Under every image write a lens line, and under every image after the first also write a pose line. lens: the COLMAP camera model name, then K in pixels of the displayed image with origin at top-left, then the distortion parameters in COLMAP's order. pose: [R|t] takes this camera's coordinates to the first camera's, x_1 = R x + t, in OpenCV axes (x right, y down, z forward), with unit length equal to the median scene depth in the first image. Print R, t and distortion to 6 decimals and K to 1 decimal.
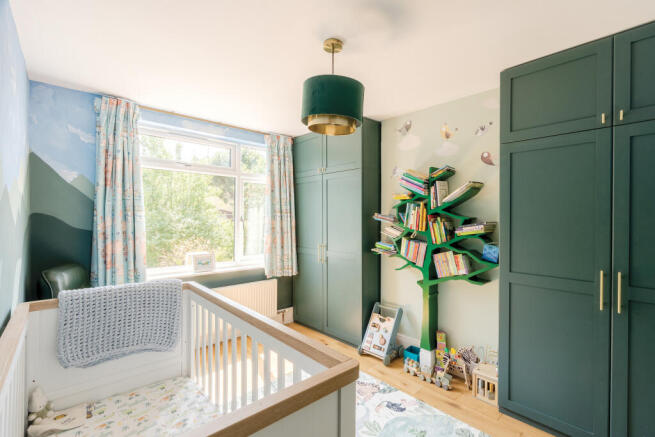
lens RADIAL K [[309.3, 0, 327.5], [0, 309.3, 218.5], [0, 0, 1]] dist [-0.001134, 0.000052]
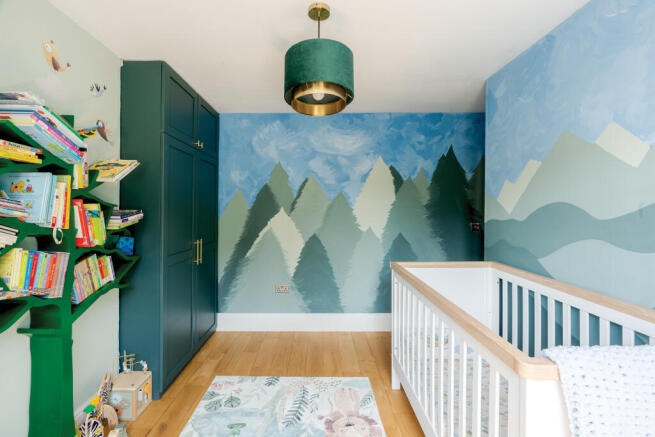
lens RADIAL K [[309.3, 0, 327.5], [0, 309.3, 218.5], [0, 0, 1]] dist [-0.001134, 0.000052]
pose [[-0.755037, -0.013295, 0.655548, -0.437470], [0.002985, 0.999714, 0.023713, 0.014884], [-0.655676, 0.019861, -0.754781, 1.222438]]
